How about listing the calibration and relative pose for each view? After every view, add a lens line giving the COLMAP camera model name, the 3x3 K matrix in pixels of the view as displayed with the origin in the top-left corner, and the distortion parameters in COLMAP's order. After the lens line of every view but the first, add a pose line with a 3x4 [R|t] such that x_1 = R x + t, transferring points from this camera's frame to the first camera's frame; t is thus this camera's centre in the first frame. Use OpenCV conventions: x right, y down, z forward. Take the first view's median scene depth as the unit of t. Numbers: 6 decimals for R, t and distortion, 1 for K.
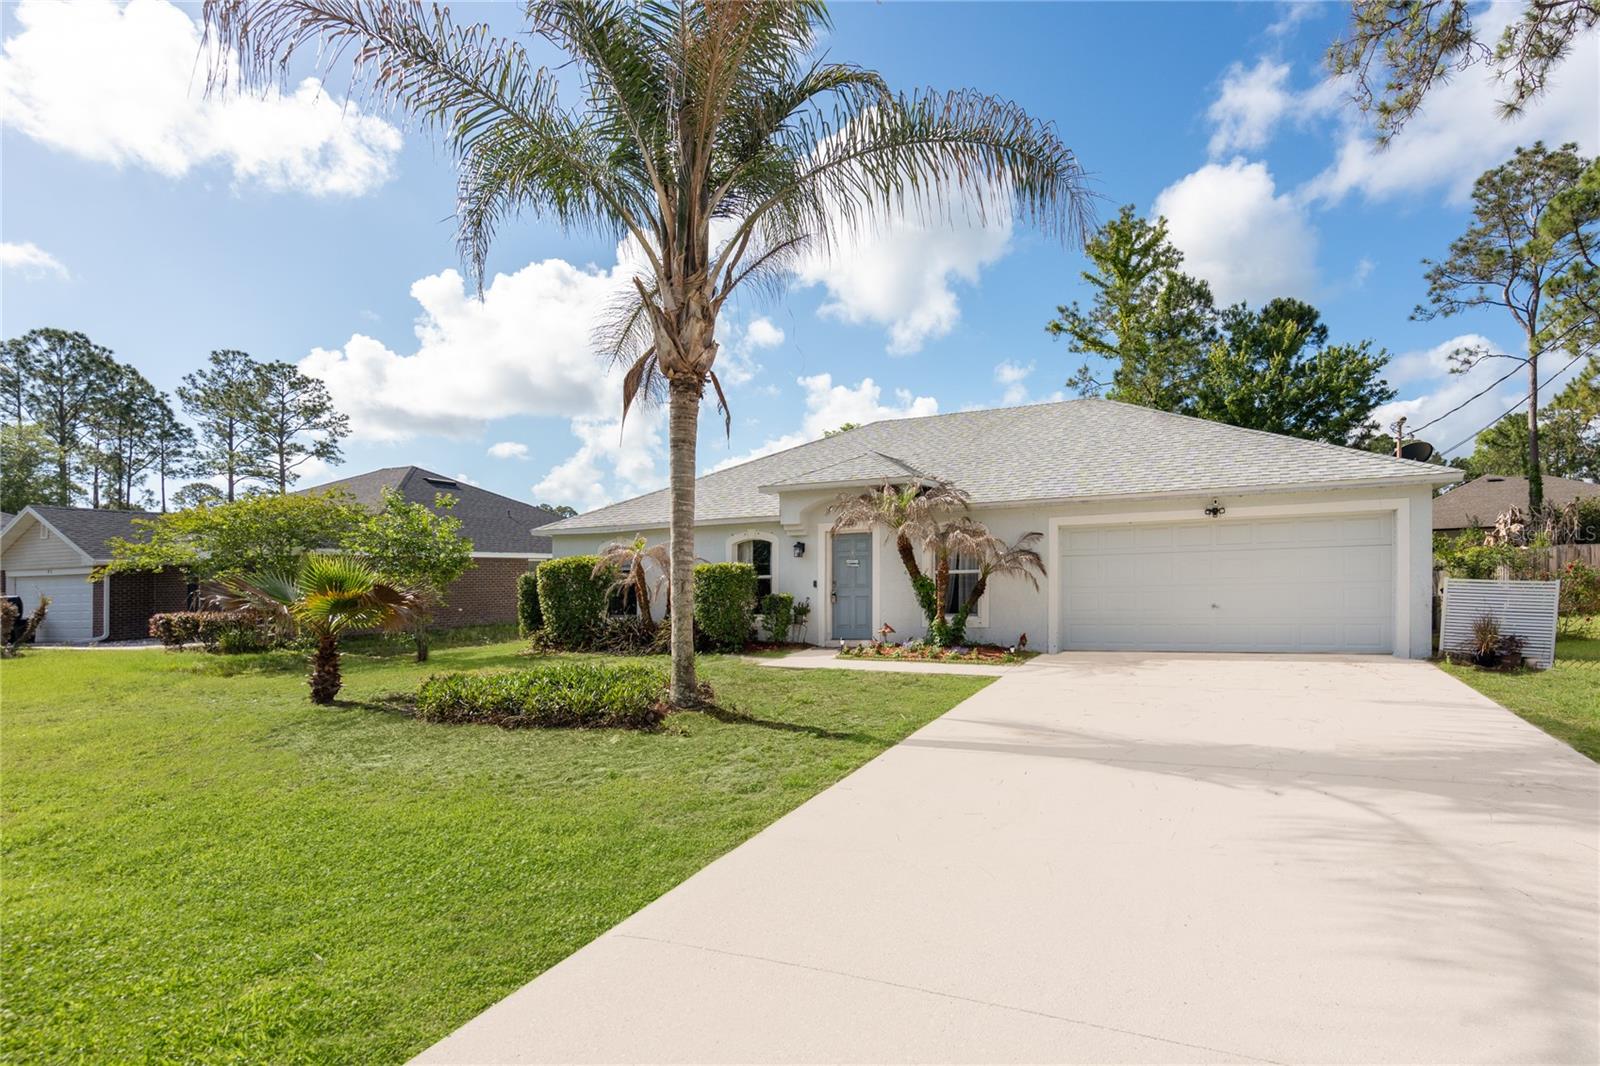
lens RADIAL K [[735.1, 0, 877.4], [0, 735.1, 577.8], [0, 0, 1]] dist [-0.007120, 0.002873]
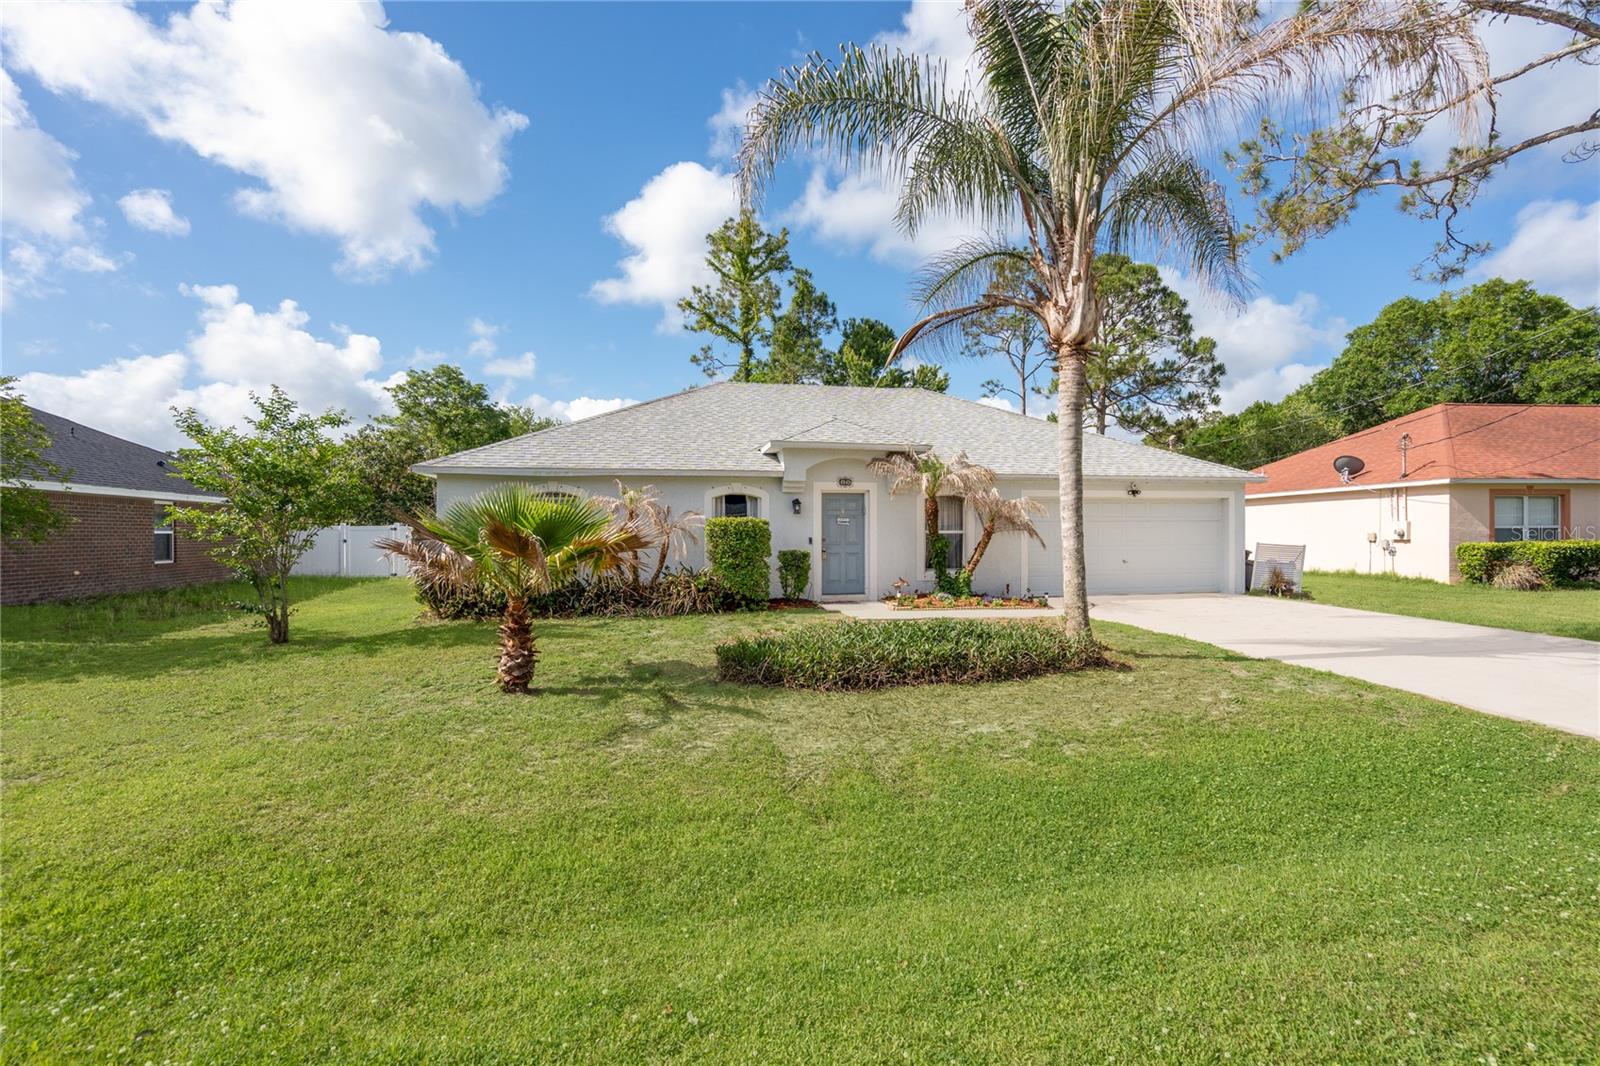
lens RADIAL K [[735.1, 0, 728.3], [0, 735.1, 535.7], [0, 0, 1]] dist [-0.007120, 0.002873]
pose [[0.840229, 0.020667, 0.541838, -0.735004], [-0.015862, 0.999783, -0.013537, 0.017032], [-0.542000, 0.002780, 0.840374, 0.203015]]
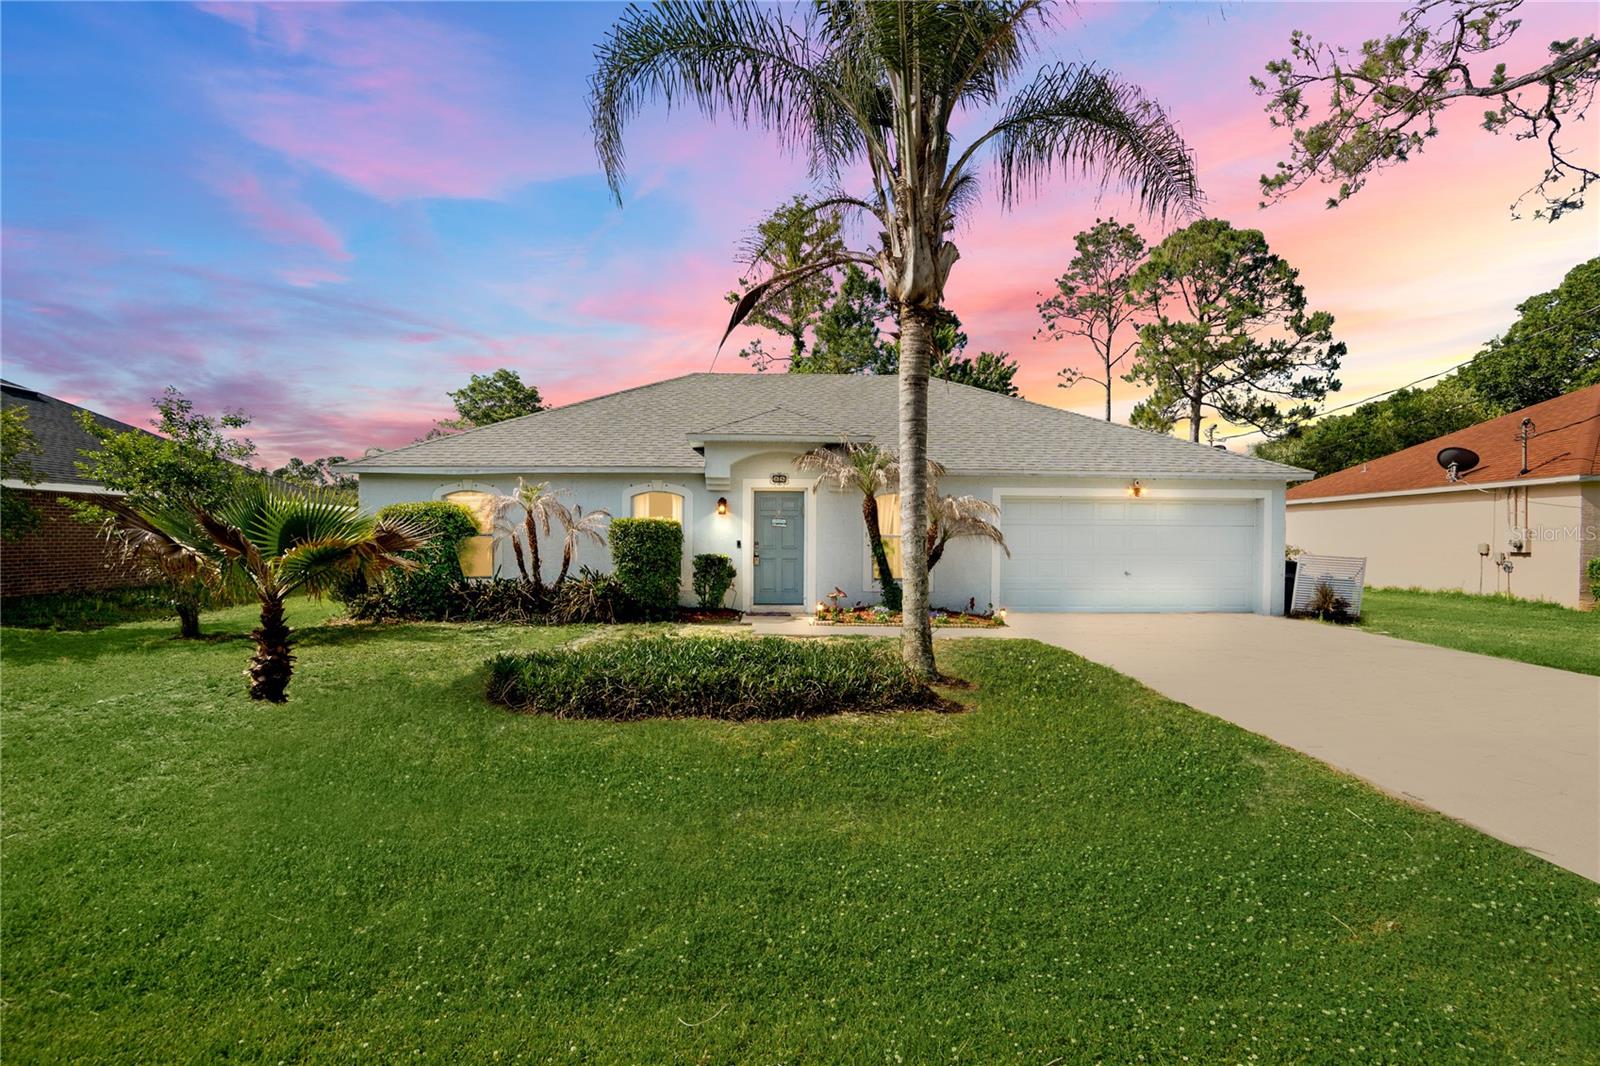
lens RADIAL K [[735.1, 0, 794.0], [0, 735.1, 536.7], [0, 0, 1]] dist [-0.007120, 0.002873]
pose [[0.912420, 0.031796, 0.408018, -0.396462], [-0.029543, 0.999494, -0.011824, 0.007995], [-0.408187, -0.001265, 0.912897, 0.129989]]
